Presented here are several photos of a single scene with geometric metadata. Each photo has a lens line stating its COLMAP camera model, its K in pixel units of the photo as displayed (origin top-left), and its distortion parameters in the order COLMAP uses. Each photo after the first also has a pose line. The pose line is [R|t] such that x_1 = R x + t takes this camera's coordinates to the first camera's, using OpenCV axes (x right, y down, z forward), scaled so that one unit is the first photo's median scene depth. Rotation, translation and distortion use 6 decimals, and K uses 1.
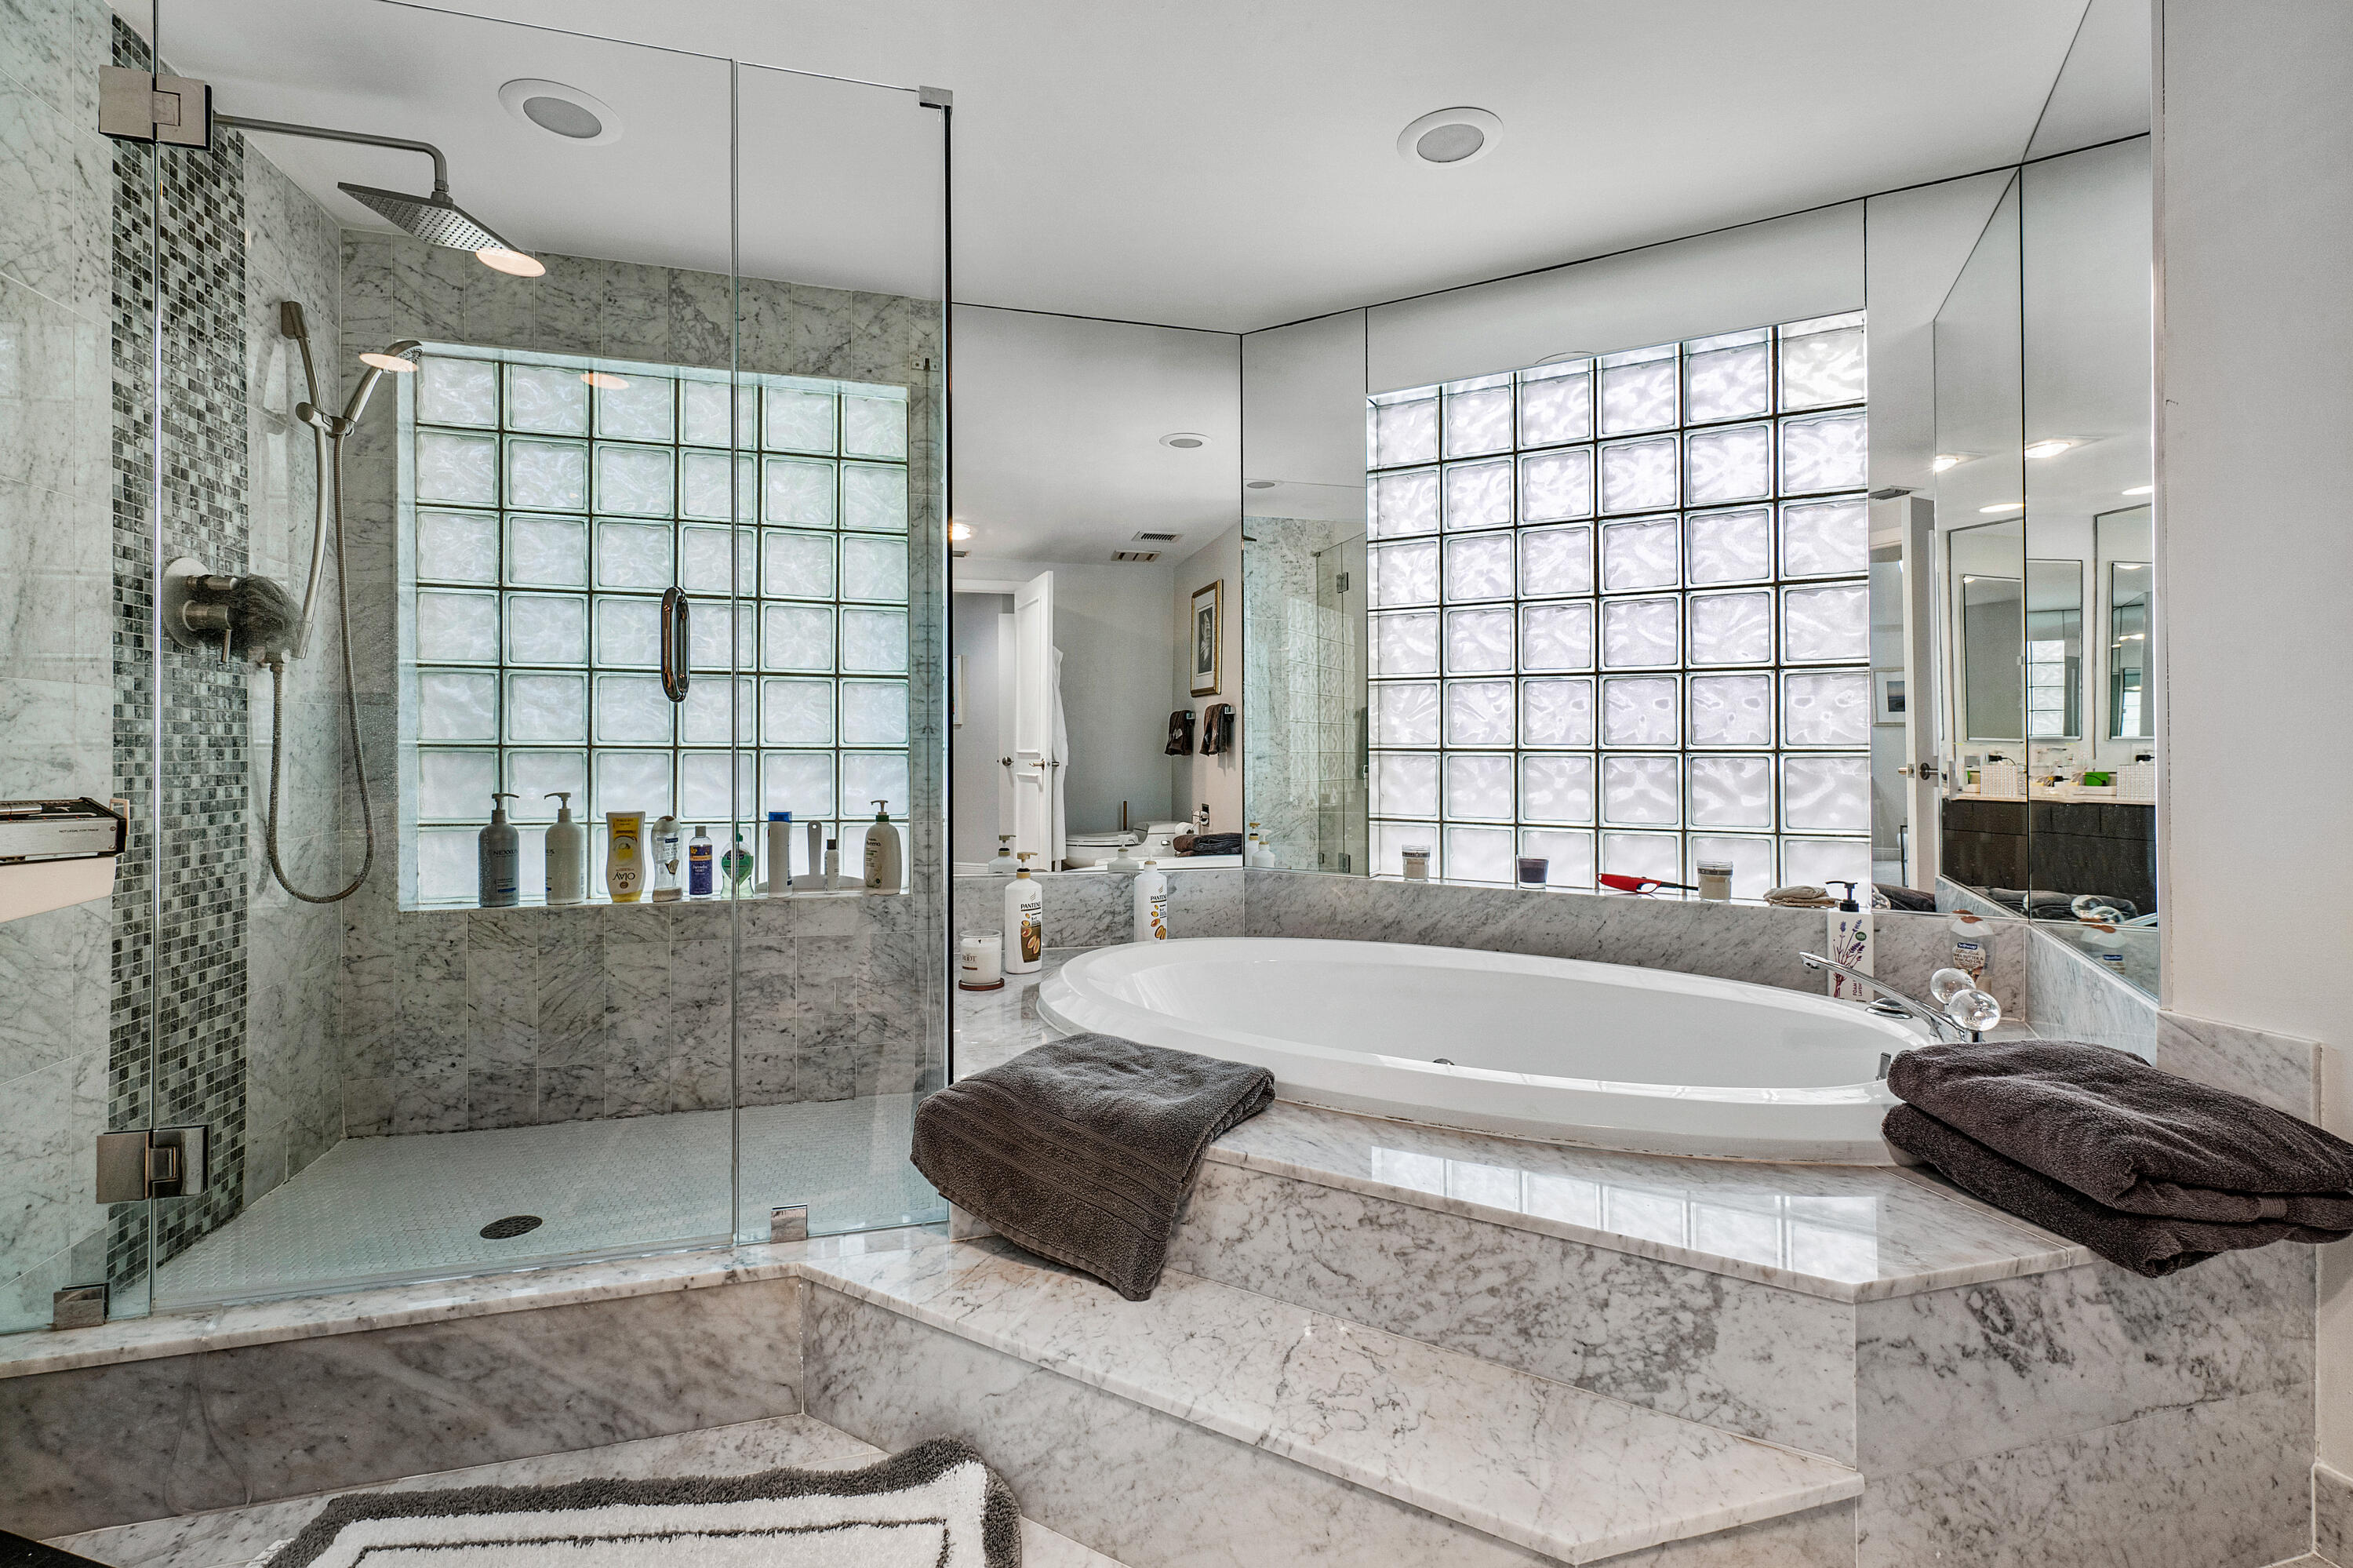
lens RADIAL K [[1020.9, 0, 1164.1], [0, 1020.9, 779.0], [0, 0, 1]] dist [0.004010, 0.001691]
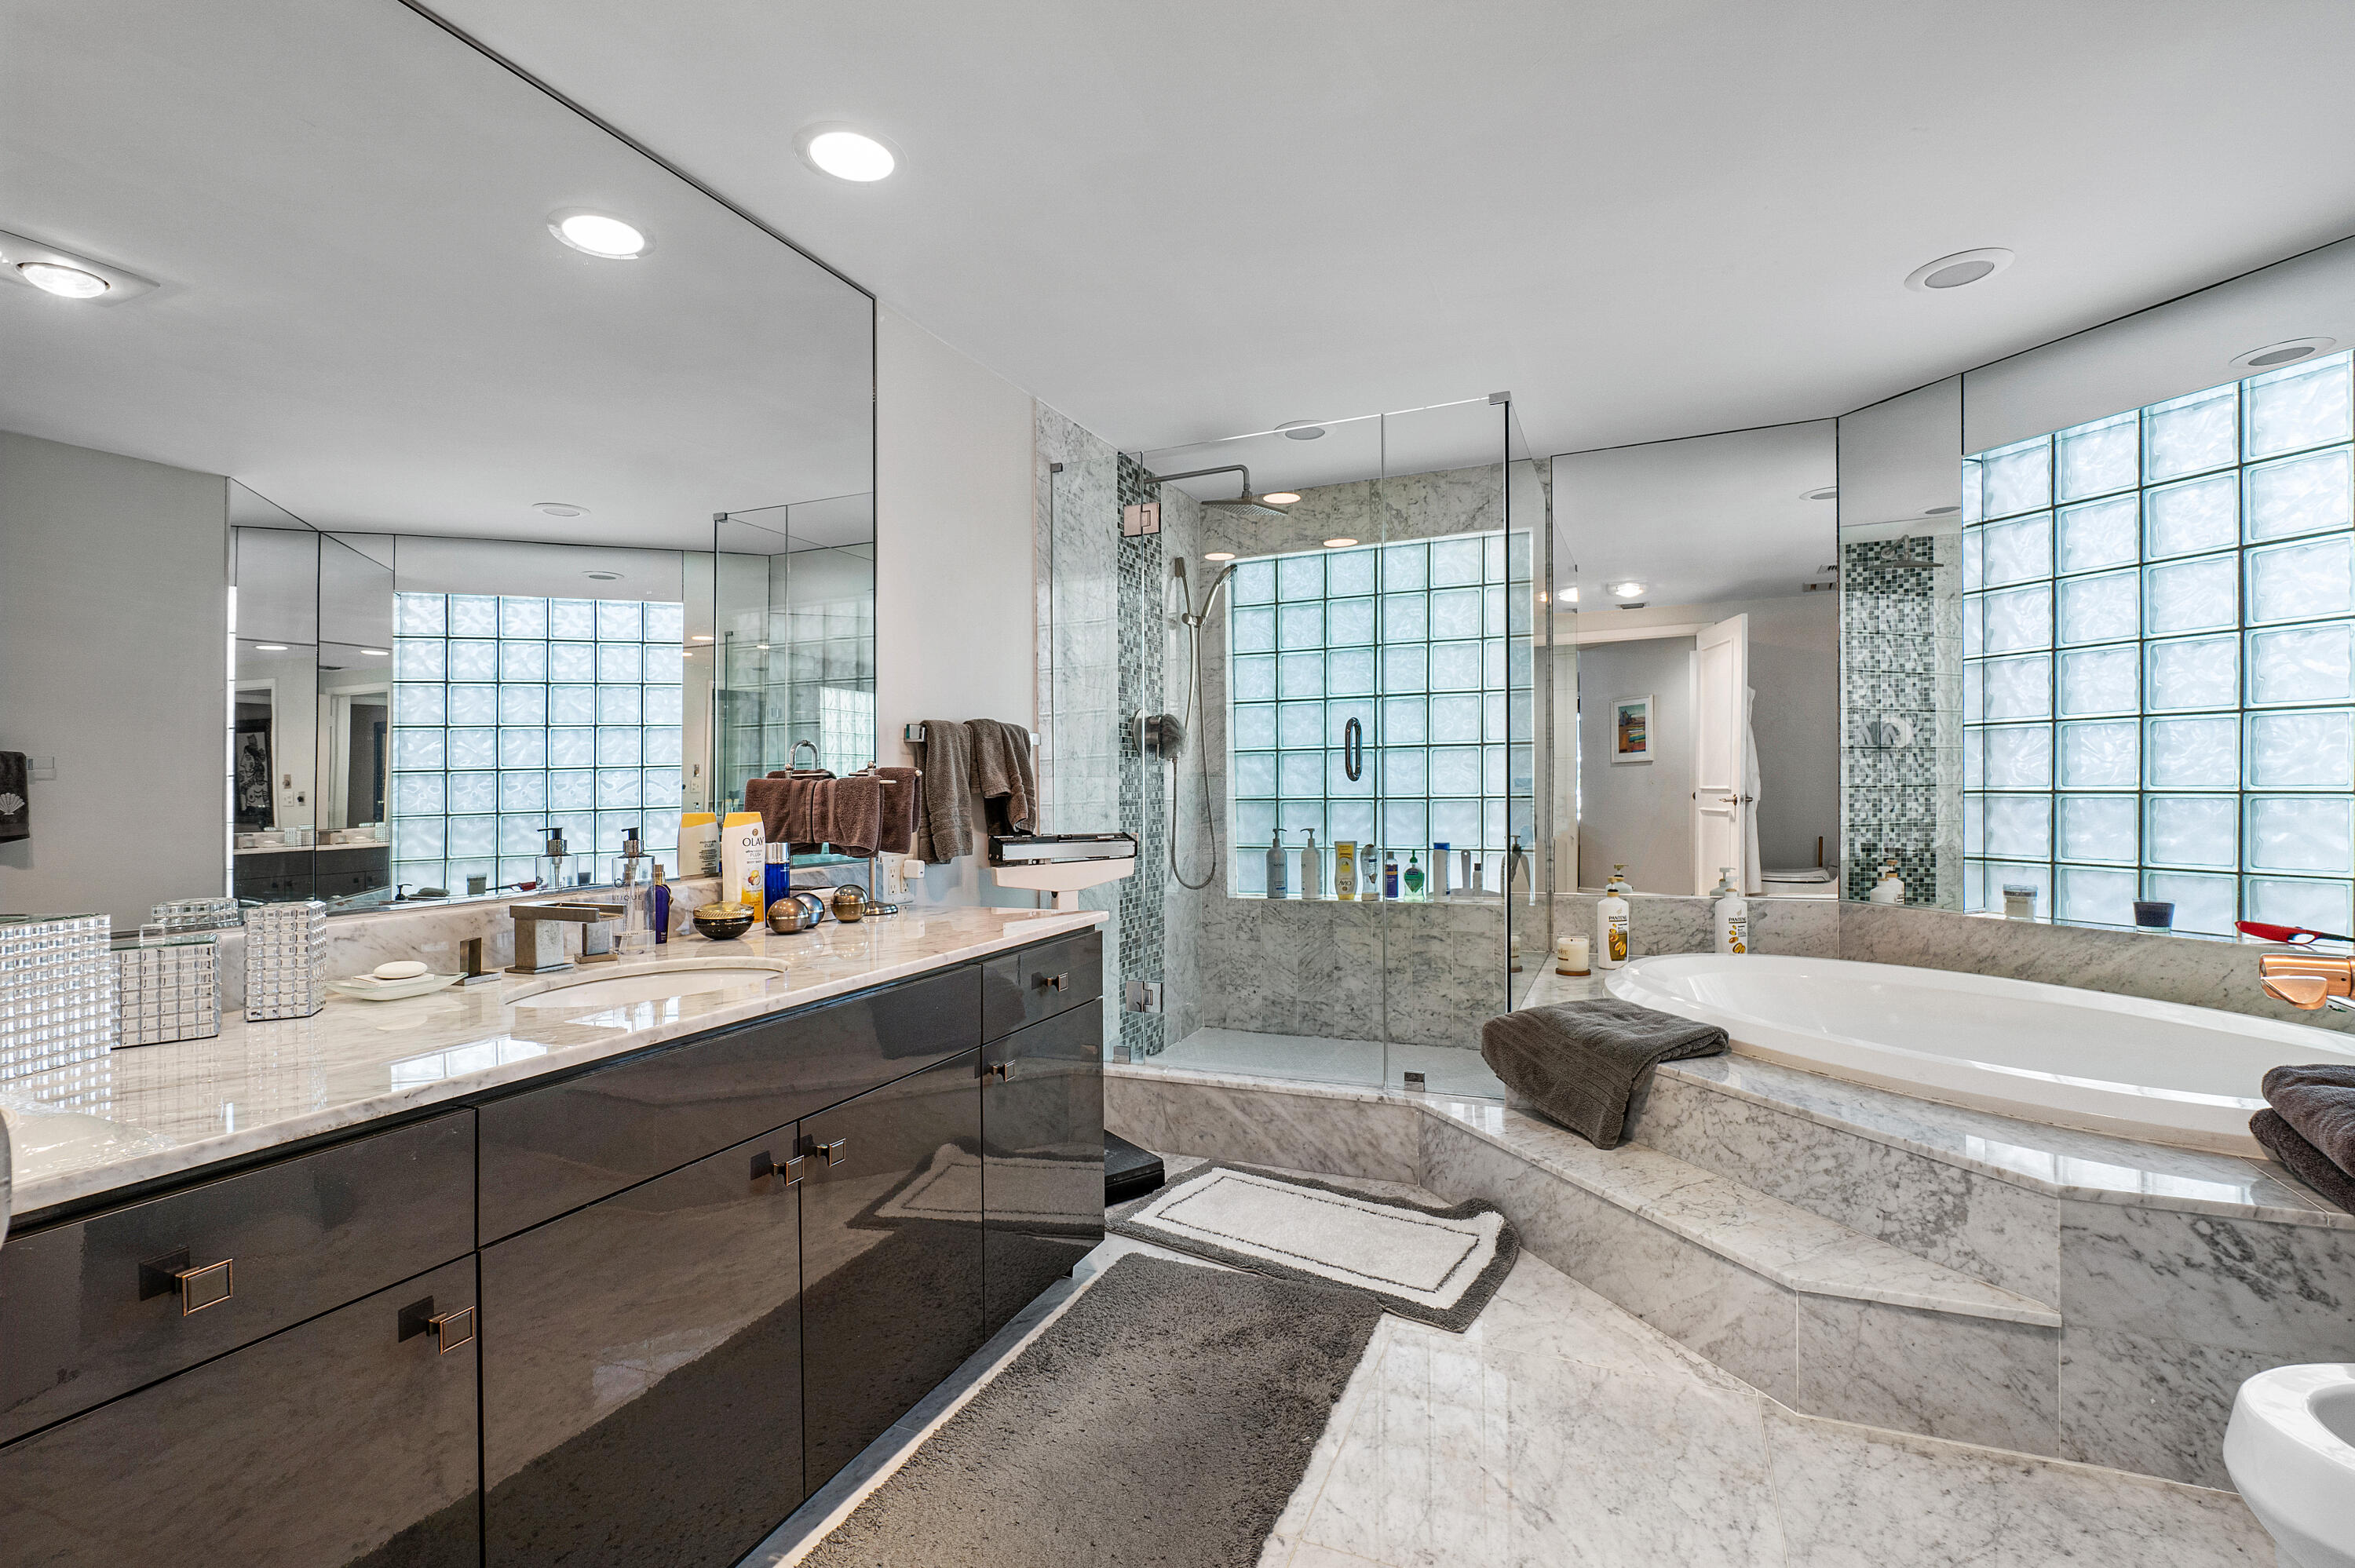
lens RADIAL K [[1021.6, 0, 1176.5], [0, 1021.6, 803.3], [0, 0, 1]] dist [0.004010, 0.001691]
pose [[0.775751, -0.008583, -0.630981, 0.293776], [0.005050, 0.999960, -0.007394, -0.017446], [0.631019, 0.002550, 0.775763, -0.420998]]
